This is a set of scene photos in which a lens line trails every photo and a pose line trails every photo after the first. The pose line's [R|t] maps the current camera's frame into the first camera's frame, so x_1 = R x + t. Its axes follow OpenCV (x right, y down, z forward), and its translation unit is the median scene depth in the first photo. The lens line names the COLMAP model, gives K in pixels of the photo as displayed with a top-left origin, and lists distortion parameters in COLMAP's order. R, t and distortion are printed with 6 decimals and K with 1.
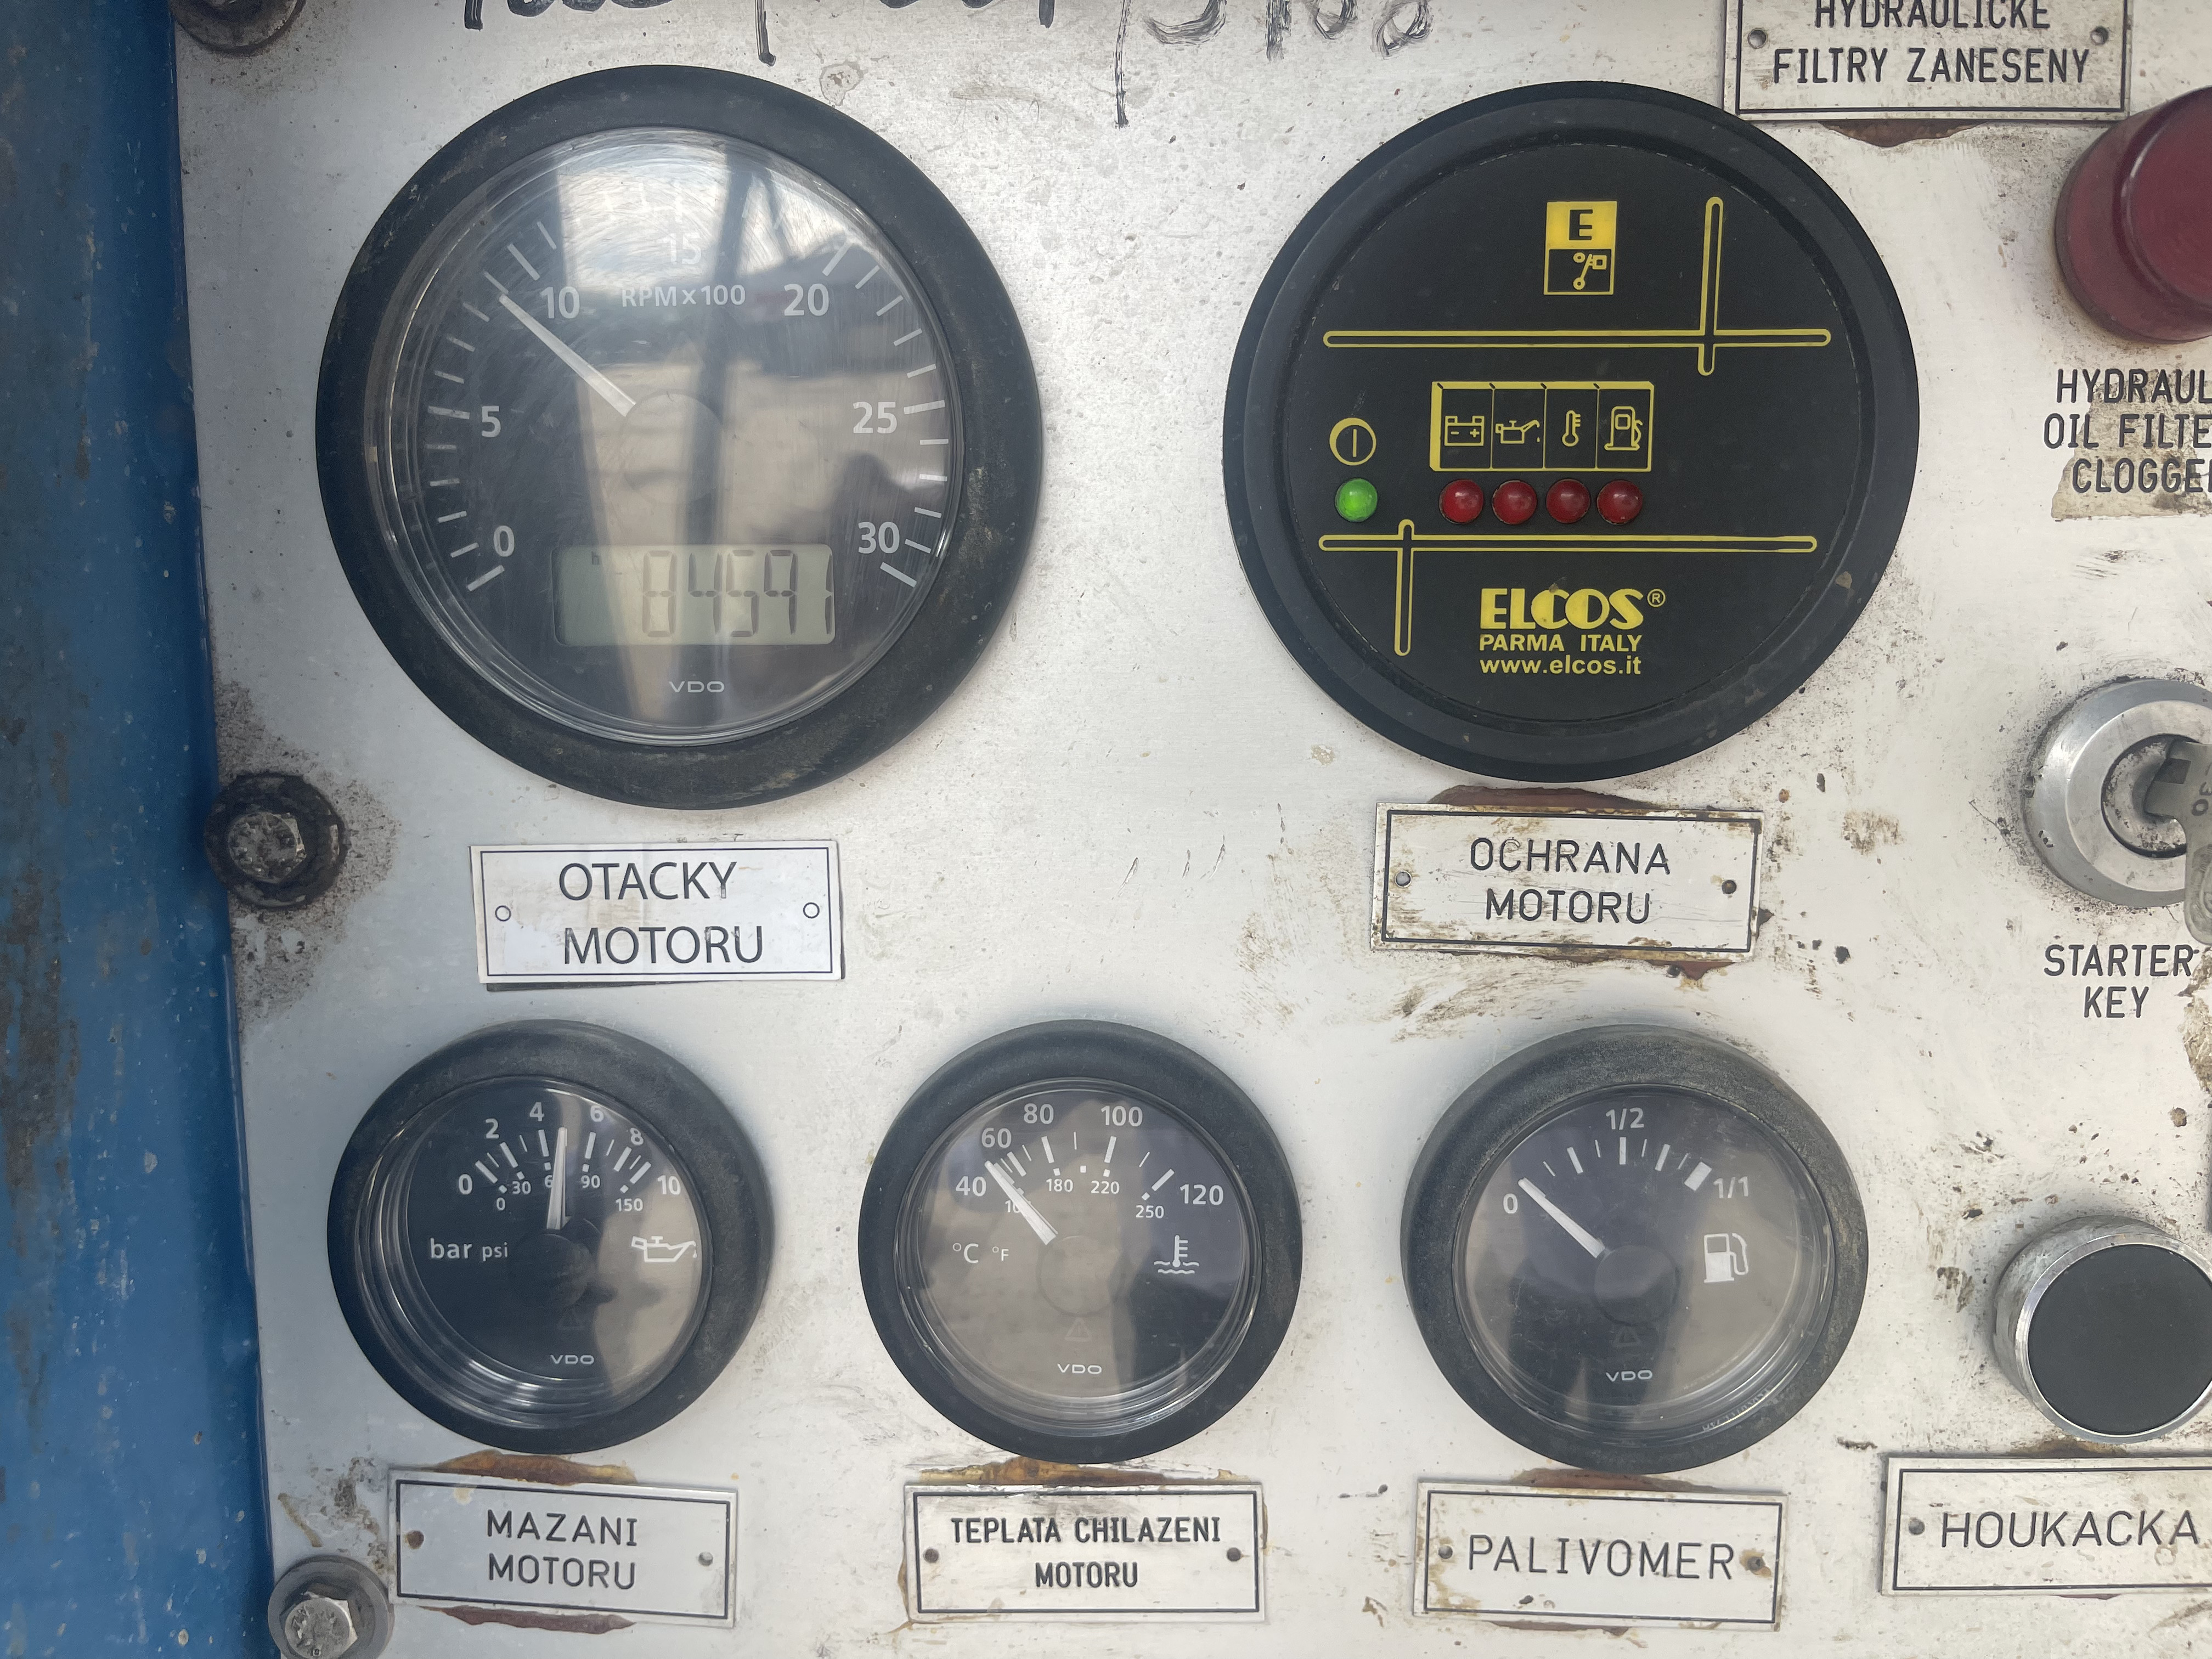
lens RADIAL K [[1617.9, 0, 1117.0], [0, 1617.9, 829.3], [0, 0, 1]] dist [0.002542, -0.001840]
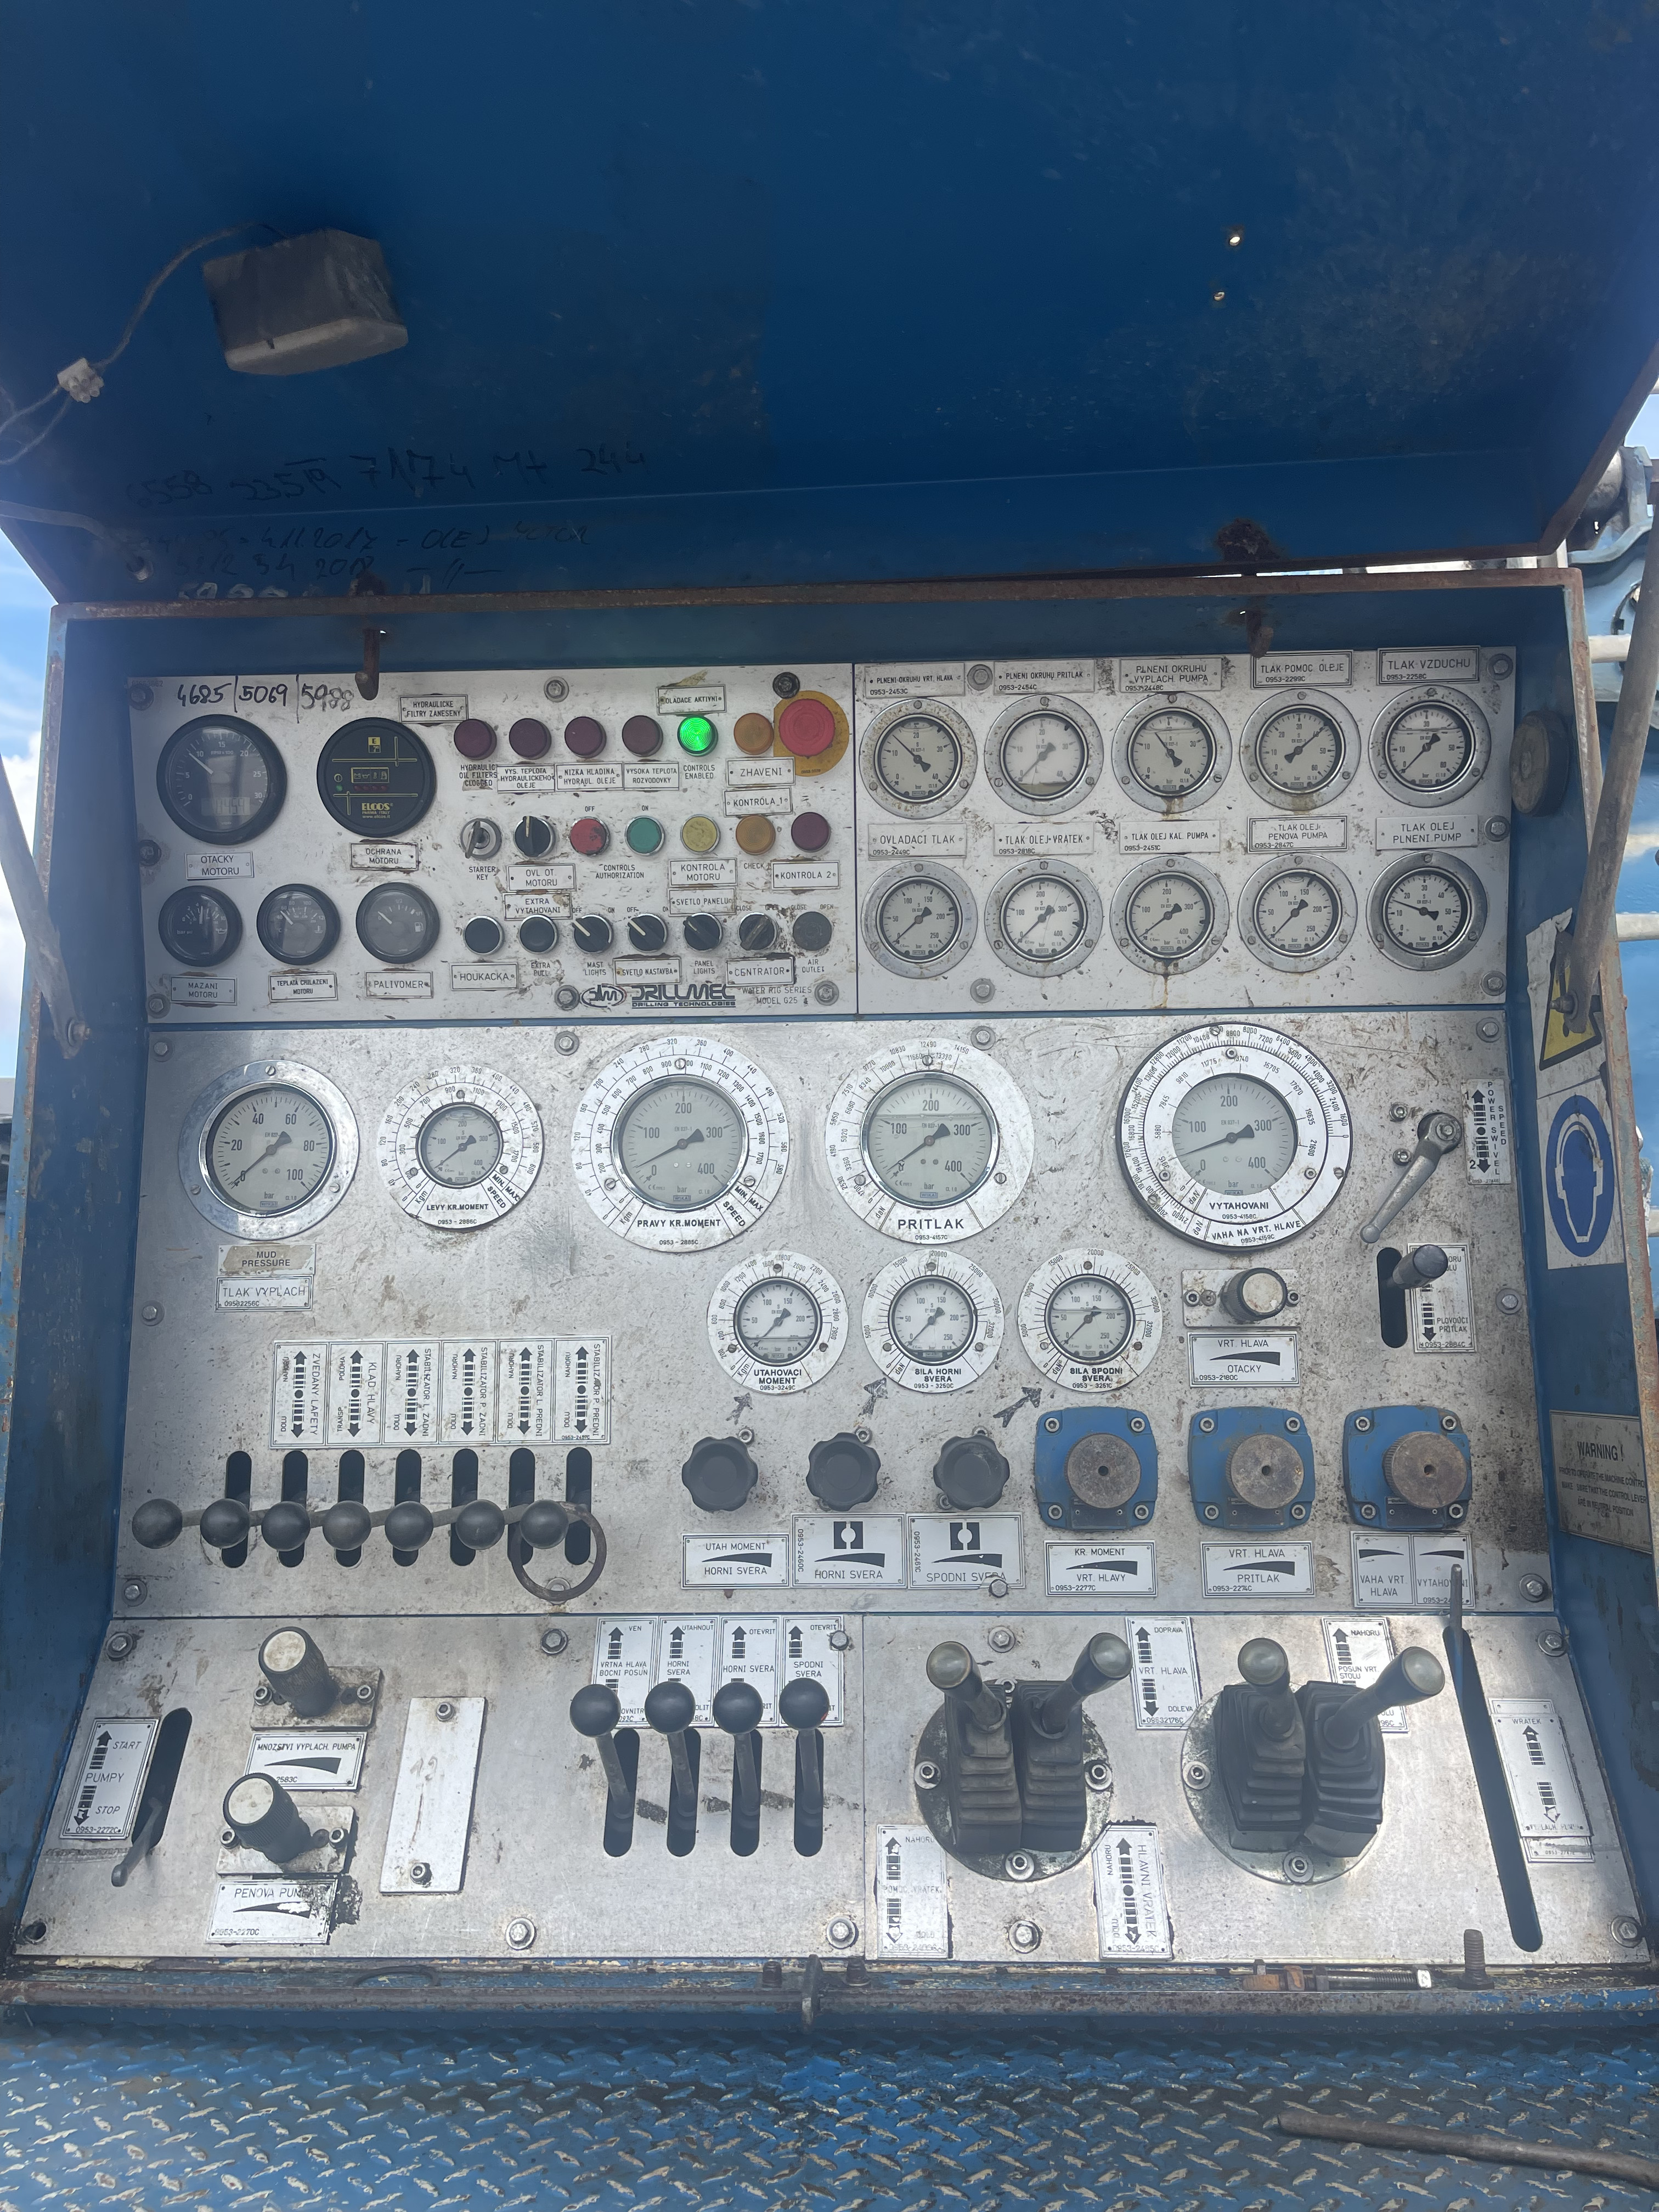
lens RADIAL K [[1617.9, 0, 818.6], [0, 1617.9, 1104.5], [0, 0, 1]] dist [0.002542, -0.001840]
pose [[0.999546, -0.014126, 0.026620, 1.586111], [0.014240, 0.999890, -0.004084, 0.914522], [-0.026559, 0.004462, 0.999637, -4.524064]]
